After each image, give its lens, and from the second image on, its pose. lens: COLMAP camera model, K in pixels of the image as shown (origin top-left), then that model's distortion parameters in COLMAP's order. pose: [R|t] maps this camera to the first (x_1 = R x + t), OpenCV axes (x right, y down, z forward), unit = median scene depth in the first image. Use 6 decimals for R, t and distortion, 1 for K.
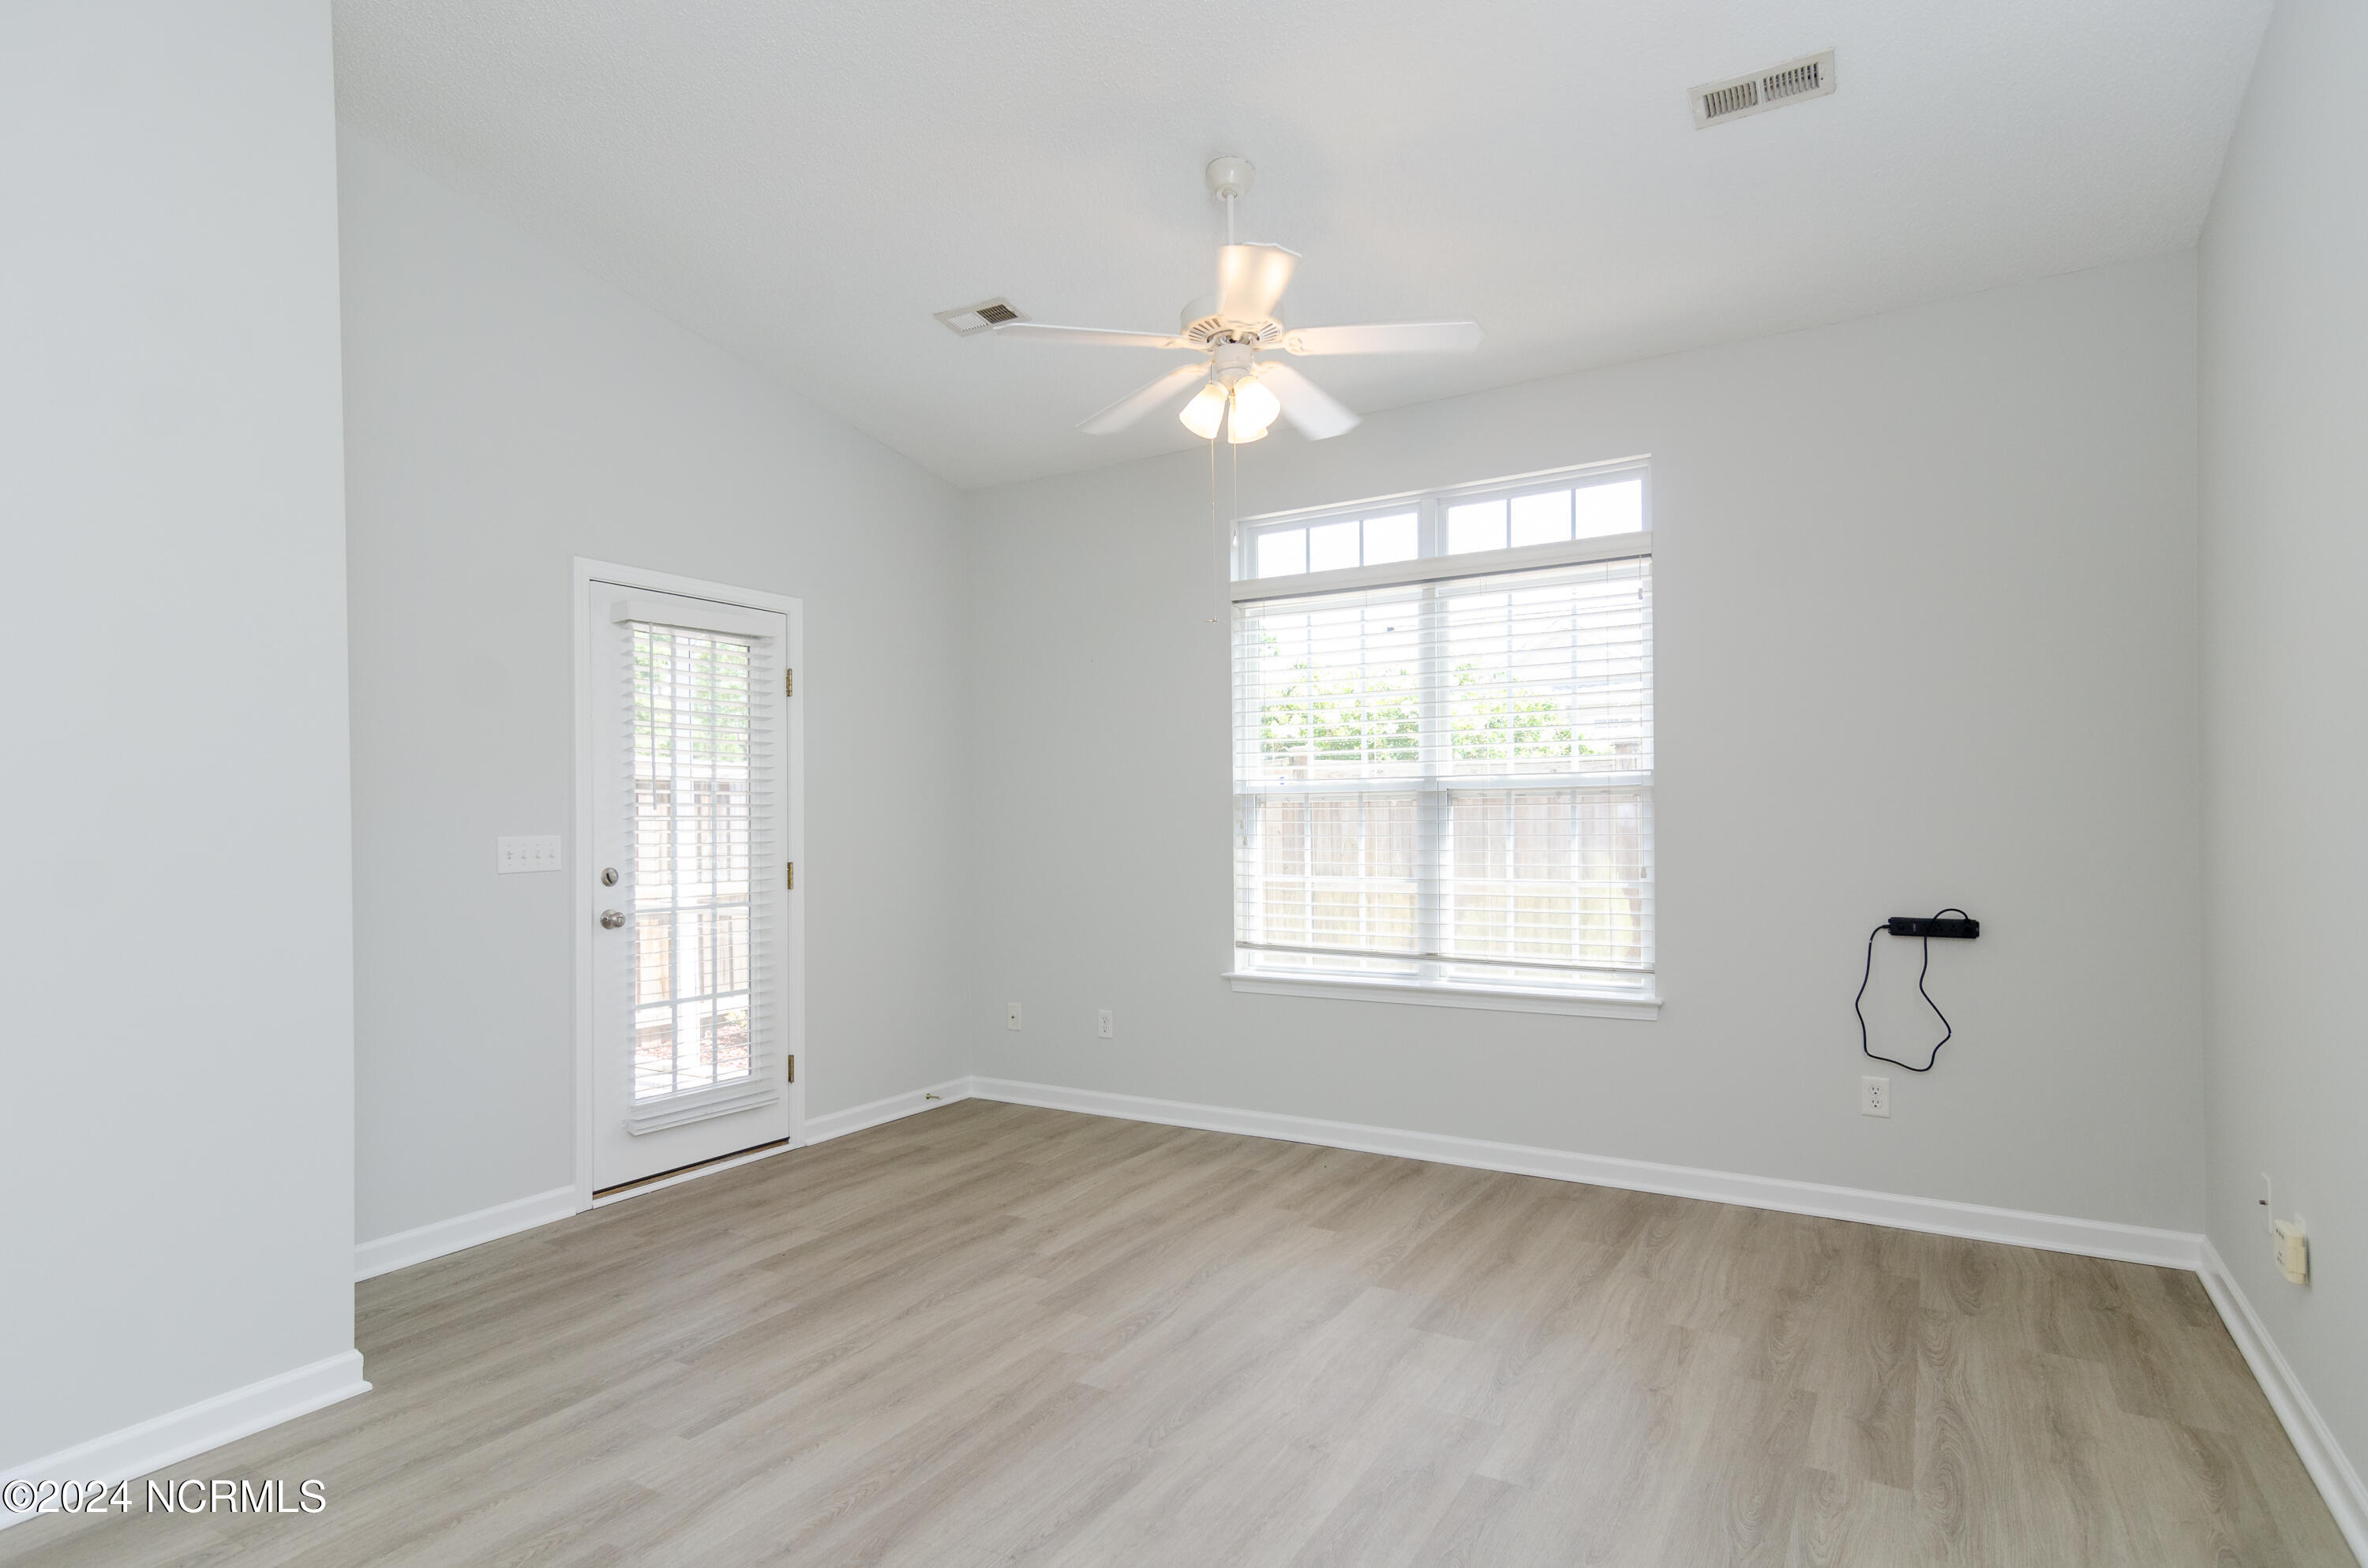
lens RADIAL K [[1260.5, 0, 1164.2], [0, 1260.5, 812.3], [0, 0, 1]] dist [0.000597, 0.031107]
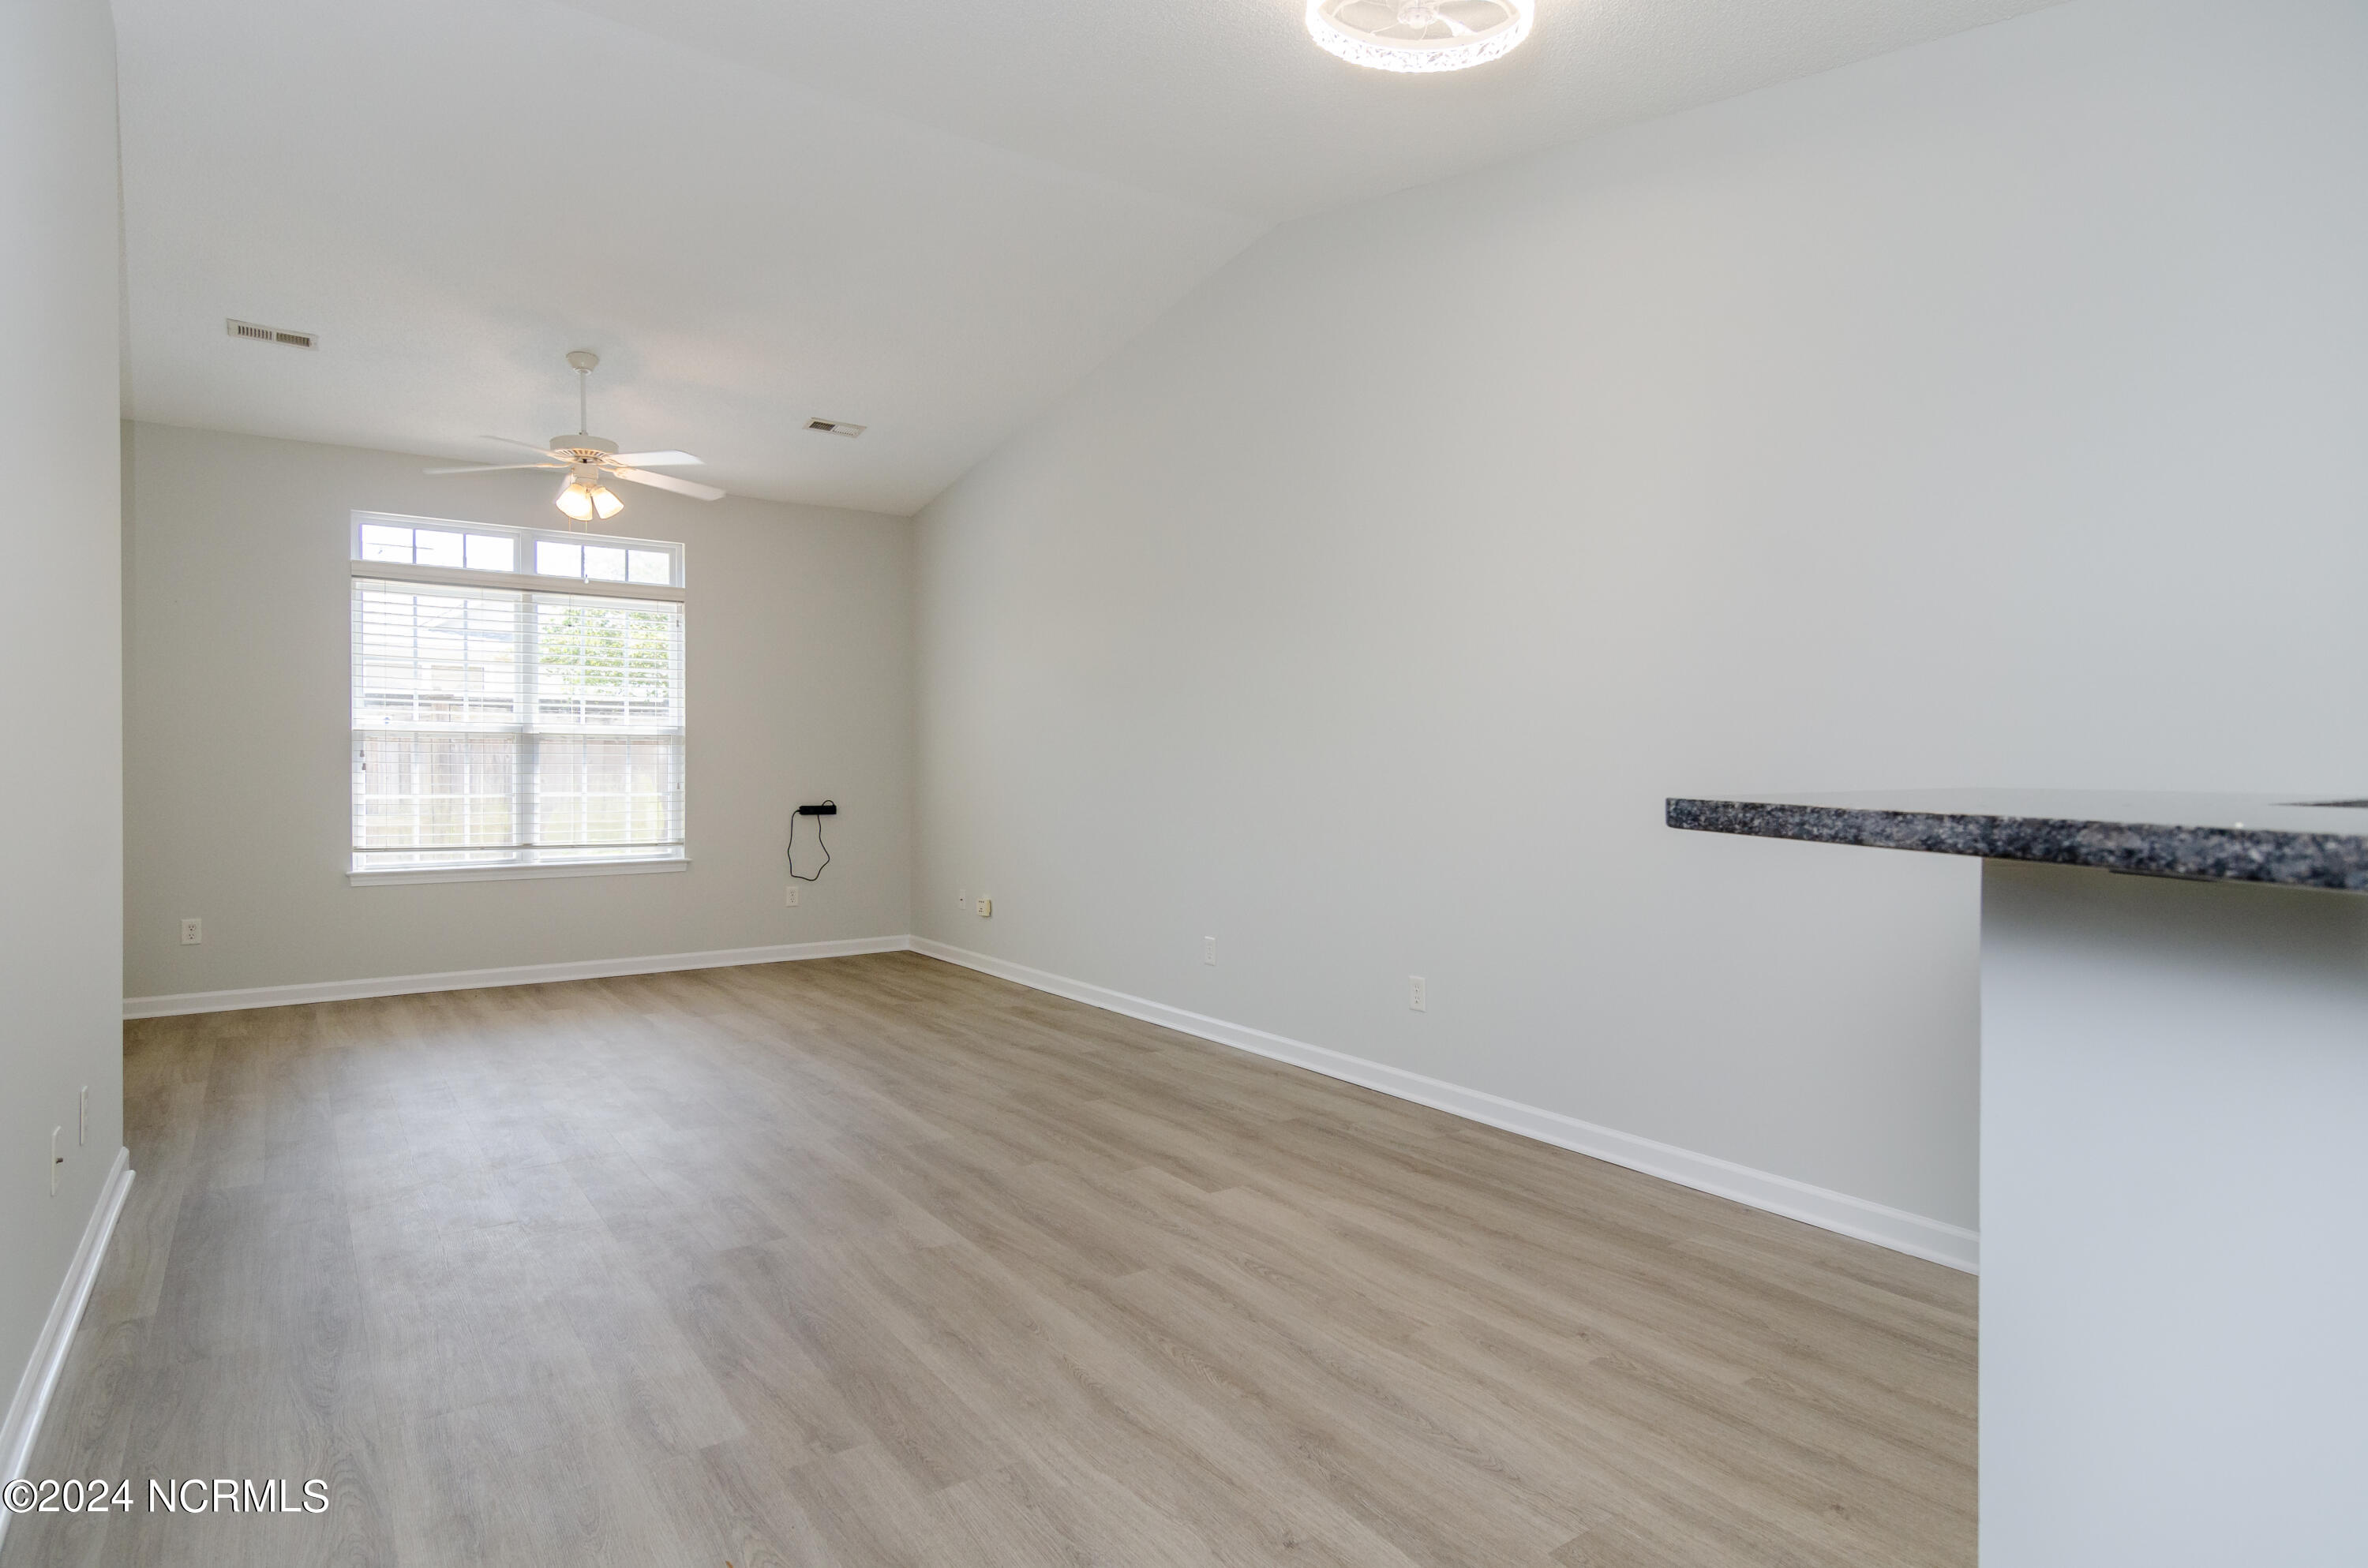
lens RADIAL K [[1266.5, 0, 1184.0], [0, 1266.5, 784.0], [0, 0, 1]] dist [0.000560, 0.001085]
pose [[0.389562, 0.000136, 0.921000, -0.907698], [-0.010587, 0.999935, 0.004331, 0.029552], [-0.920940, -0.011438, 0.389538, -0.297397]]
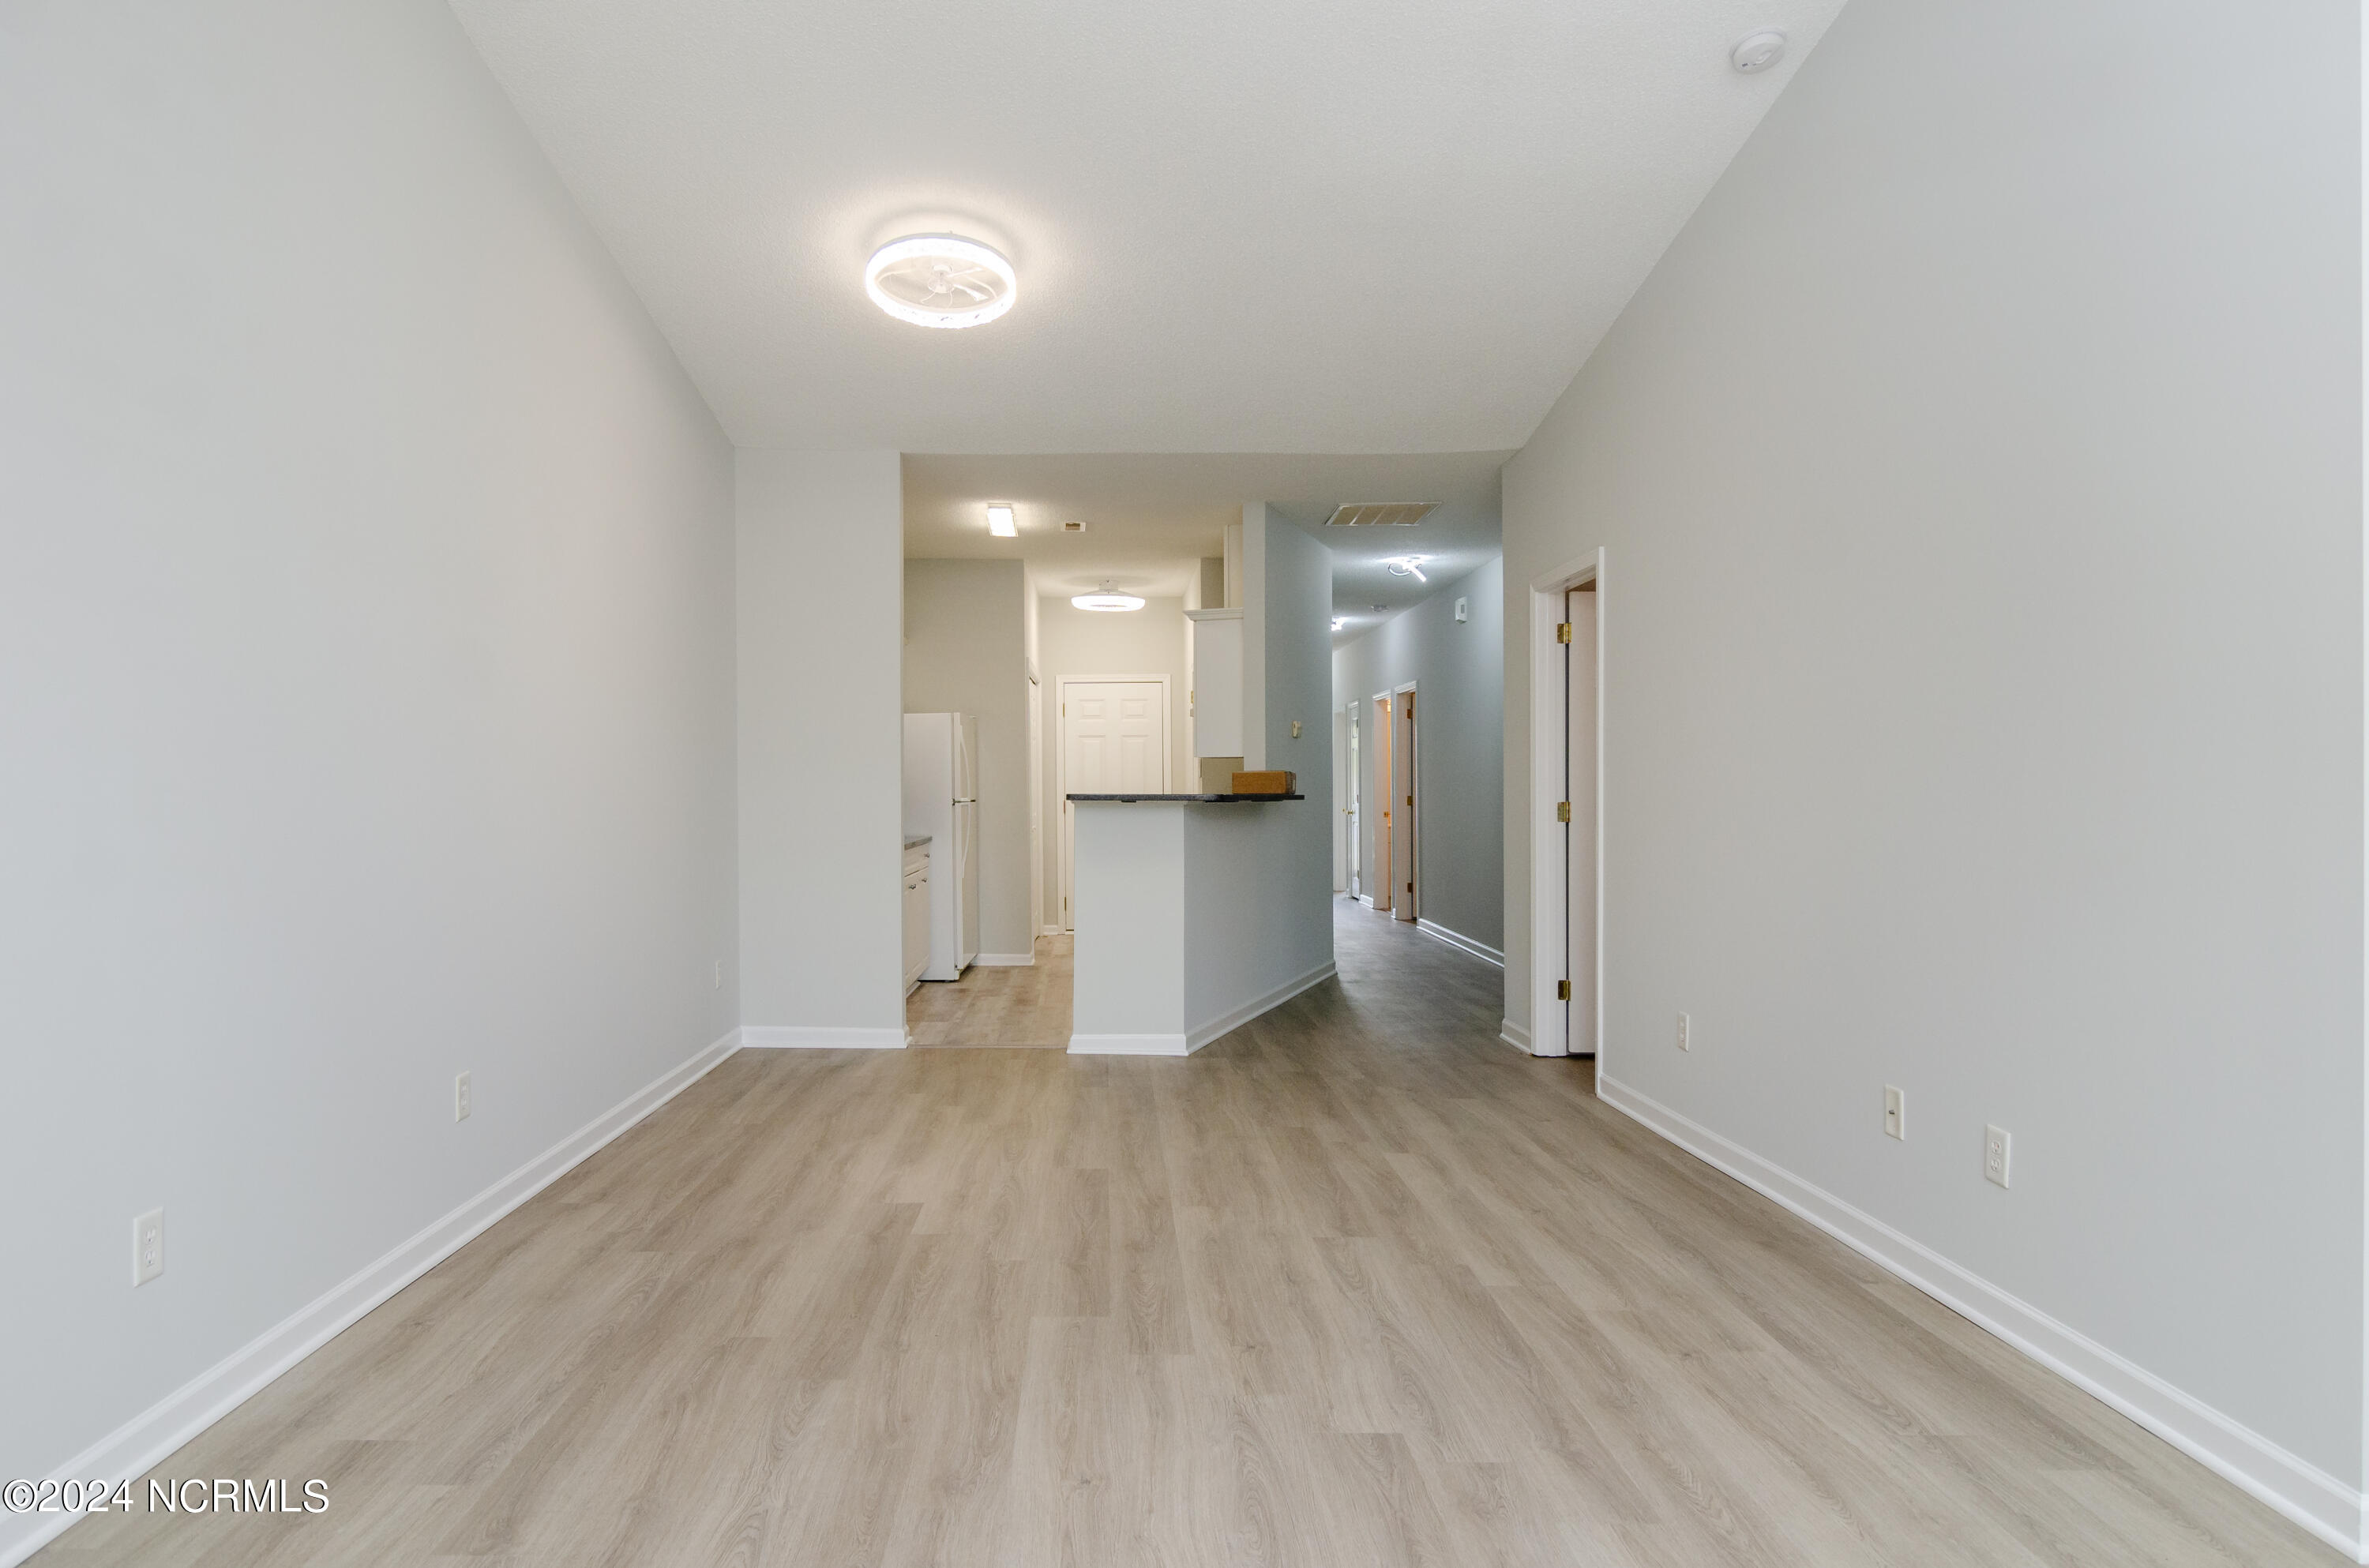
lens RADIAL K [[1399.4, 0, 1078.0], [0, 1399.4, 774.7], [0, 0, 1]] dist [-0.003738, 0.000611]
pose [[-0.860864, 0.013089, -0.508667, 0.219506], [0.016900, 0.999853, -0.002873, 0.015647], [0.508554, -0.011069, -0.860959, 0.847717]]
